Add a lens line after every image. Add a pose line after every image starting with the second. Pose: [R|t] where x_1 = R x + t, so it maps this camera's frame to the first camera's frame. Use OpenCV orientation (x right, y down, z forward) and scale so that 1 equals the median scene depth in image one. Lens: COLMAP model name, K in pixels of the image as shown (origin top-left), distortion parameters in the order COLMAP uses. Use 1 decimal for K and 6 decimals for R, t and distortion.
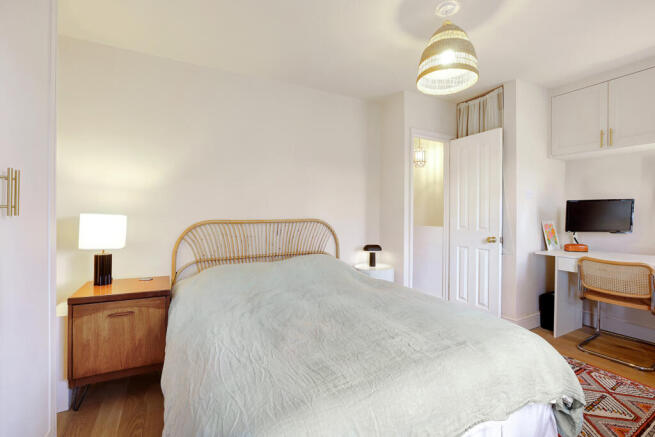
lens RADIAL K [[306.6, 0, 327.5], [0, 306.6, 218.5], [0, 0, 1]] dist [-0.000610, -0.000062]
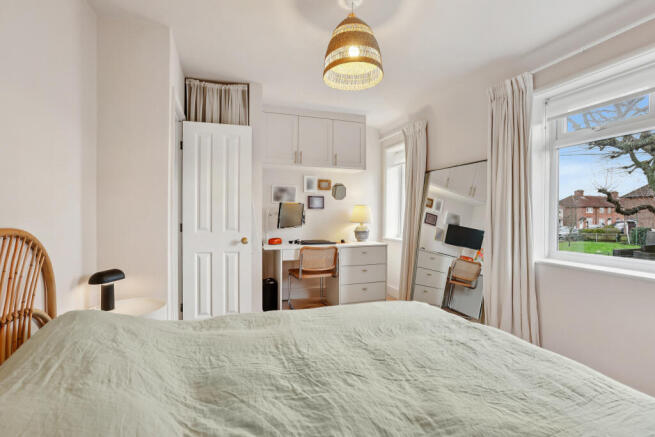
lens RADIAL K [[306.6, 0, 327.5], [0, 306.6, 218.5], [0, 0, 1]] dist [-0.000610, -0.000062]
pose [[0.156530, -0.014593, 0.987565, -0.349704], [0.015743, 0.999801, 0.012279, -0.007722], [-0.987548, 0.013626, 0.156729, 0.563476]]
